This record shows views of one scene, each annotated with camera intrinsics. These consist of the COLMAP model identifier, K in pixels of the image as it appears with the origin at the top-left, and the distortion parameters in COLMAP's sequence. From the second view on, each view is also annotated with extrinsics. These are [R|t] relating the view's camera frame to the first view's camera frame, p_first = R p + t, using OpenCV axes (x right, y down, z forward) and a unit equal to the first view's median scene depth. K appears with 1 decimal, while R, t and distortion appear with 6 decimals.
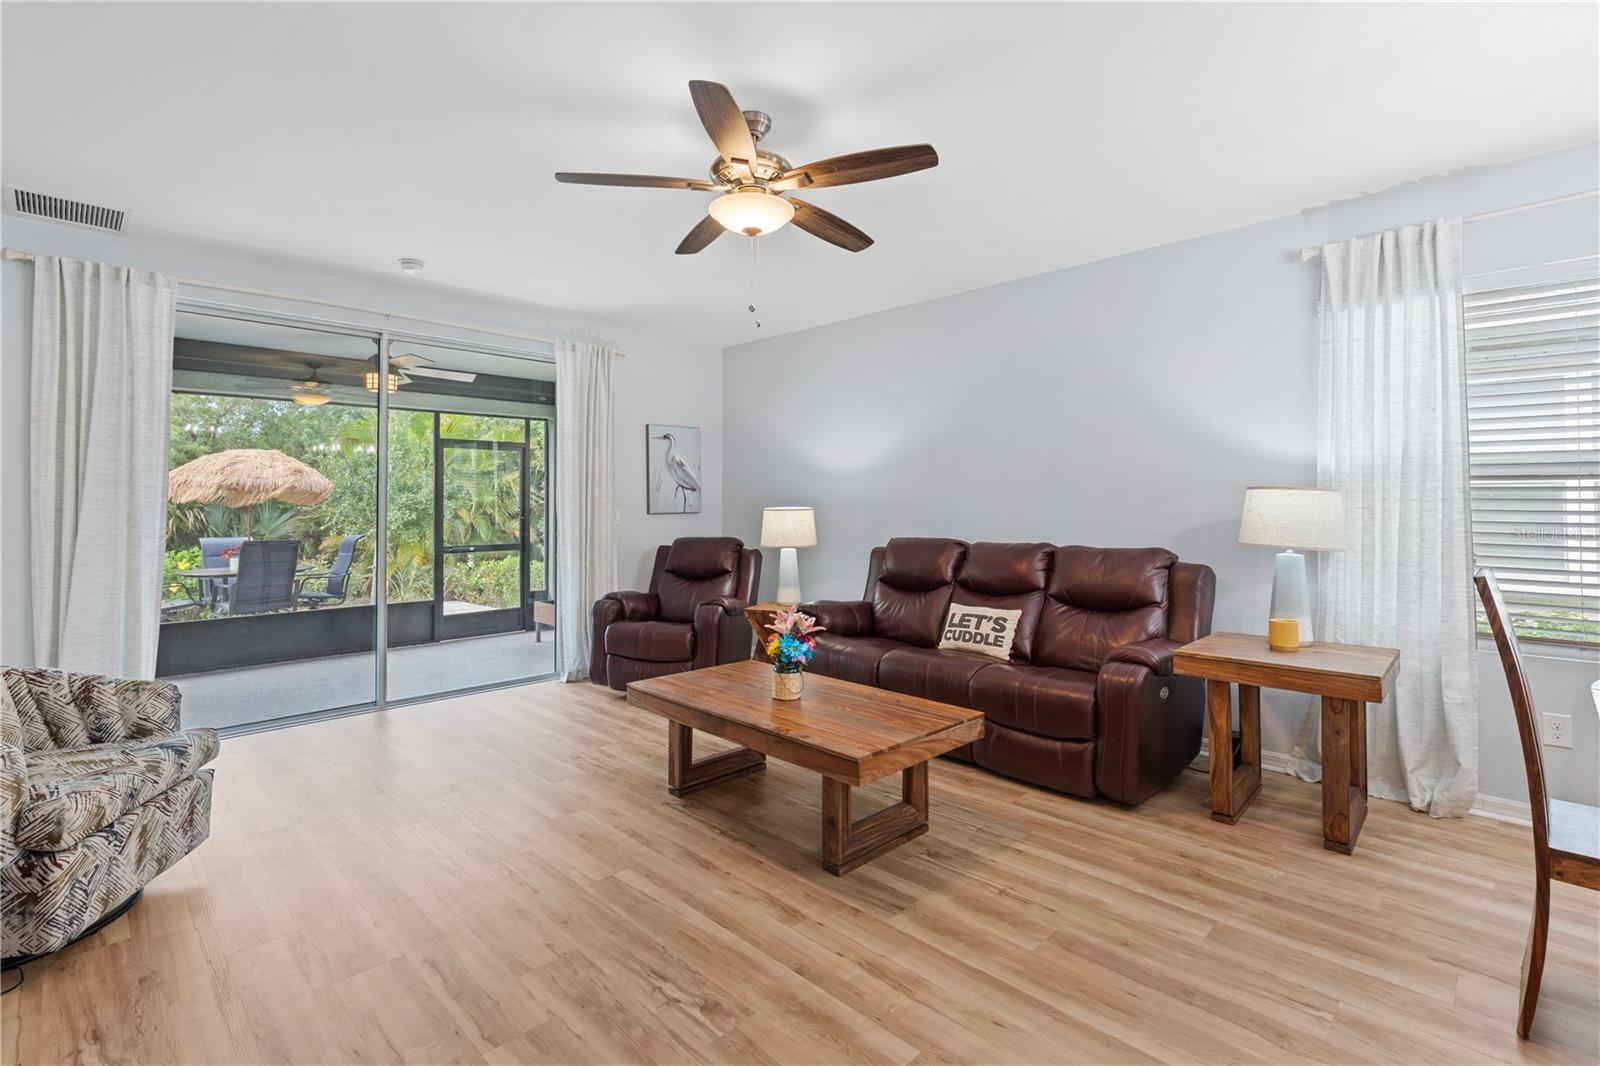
lens RADIAL K [[725.2, 0, 804.7], [0, 725.2, 493.2], [0, 0, 1]] dist [-0.000847, -0.000625]
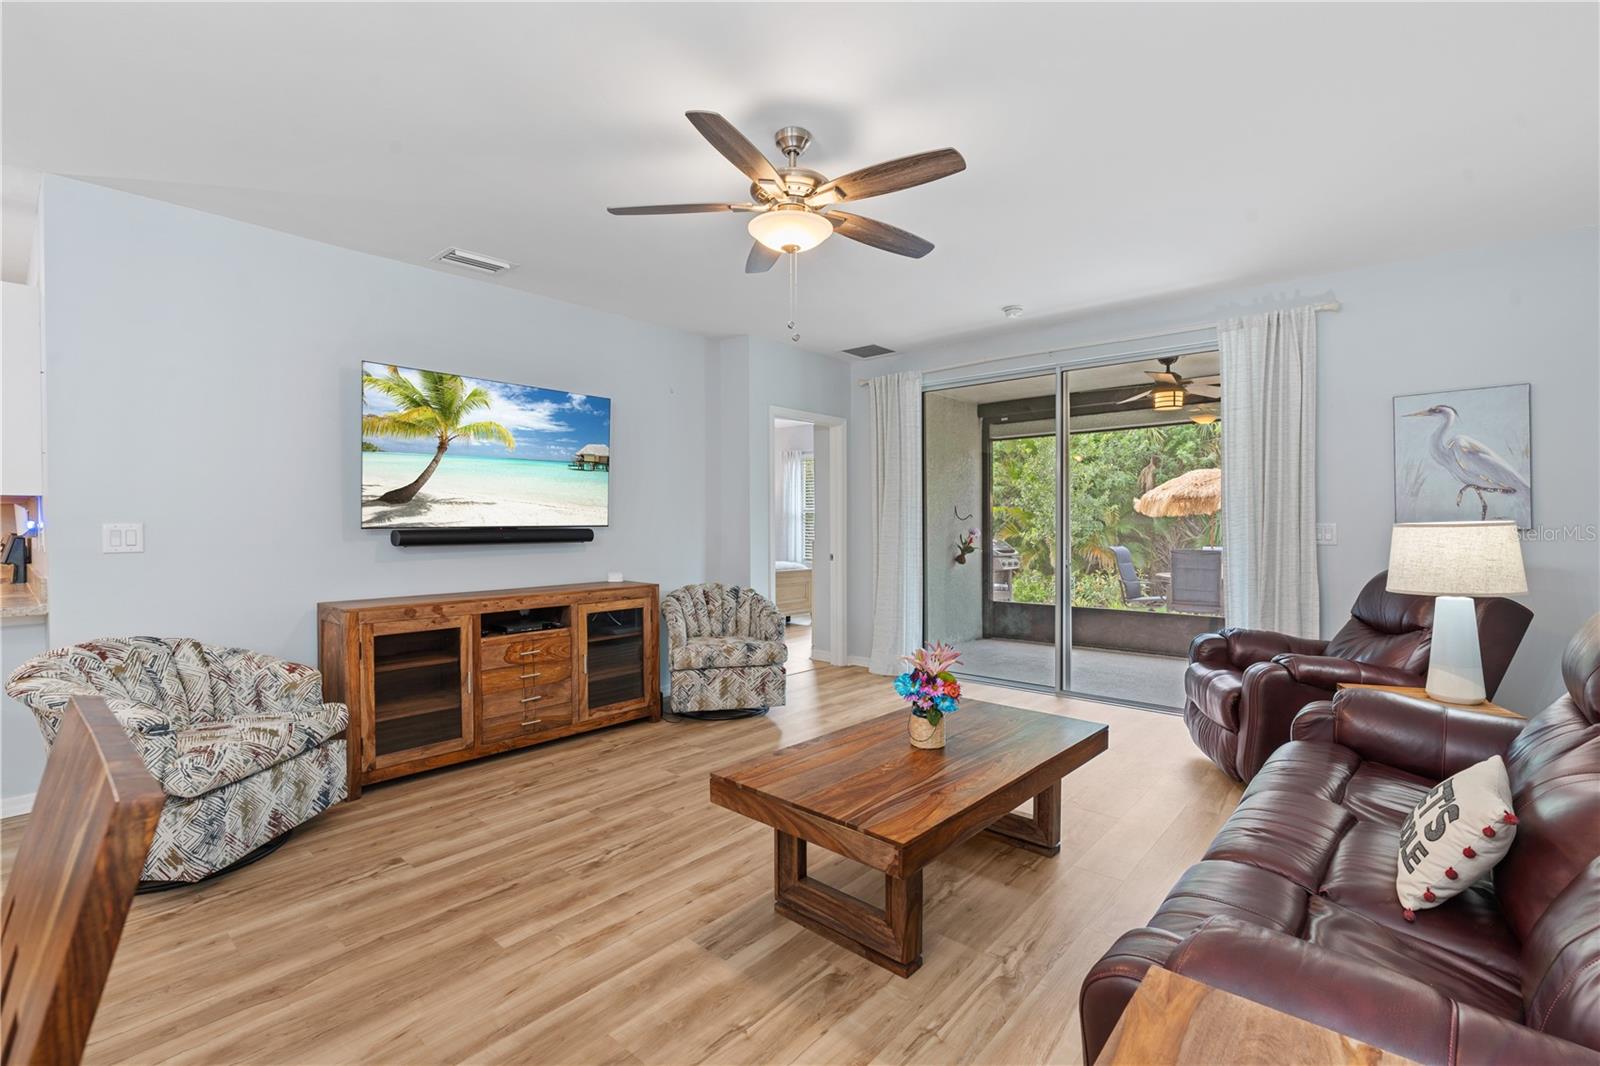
lens RADIAL K [[725.2, 0, 810.9], [0, 725.2, 526.2], [0, 0, 1]] dist [-0.000847, -0.000625]
pose [[0.062436, 0.009012, -0.998008, 1.004093], [0.016621, 0.999811, 0.010068, 0.019351], [0.997911, -0.017217, 0.062275, 1.013030]]
